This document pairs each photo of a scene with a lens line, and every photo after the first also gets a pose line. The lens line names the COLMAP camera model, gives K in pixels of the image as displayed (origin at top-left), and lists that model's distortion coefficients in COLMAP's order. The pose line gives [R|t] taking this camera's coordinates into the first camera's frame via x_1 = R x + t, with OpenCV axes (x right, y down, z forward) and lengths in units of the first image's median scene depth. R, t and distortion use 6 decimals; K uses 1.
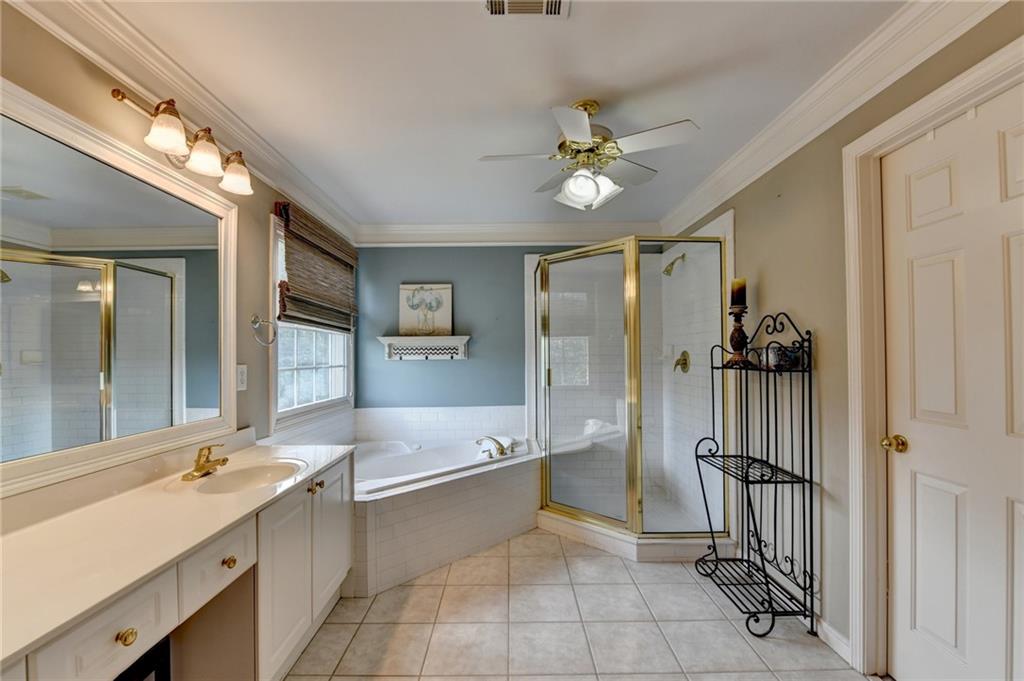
lens RADIAL K [[419.3, 0, 511.4], [0, 419.3, 349.5], [0, 0, 1]] dist [-0.008817, -0.000626]
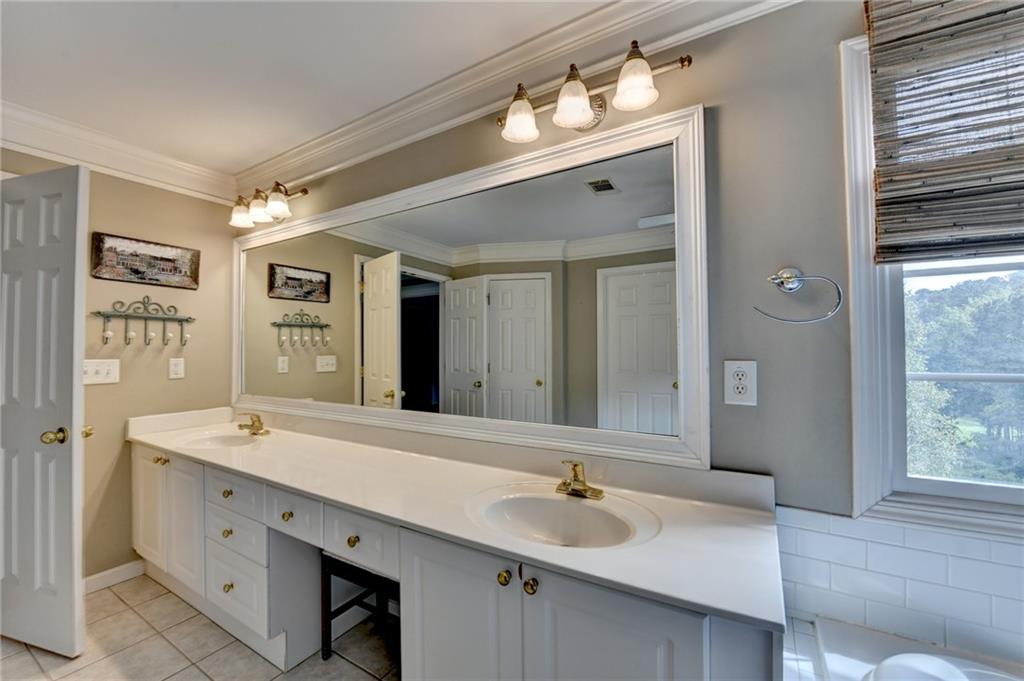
lens RADIAL K [[419.3, 0, 510.7], [0, 419.3, 345.3], [0, 0, 1]] dist [-0.008817, -0.000626]
pose [[-0.520069, -0.011446, -0.854047, 0.023033], [0.016955, 0.999575, -0.023721, 0.030710], [0.853956, -0.026817, -0.519654, 1.364201]]
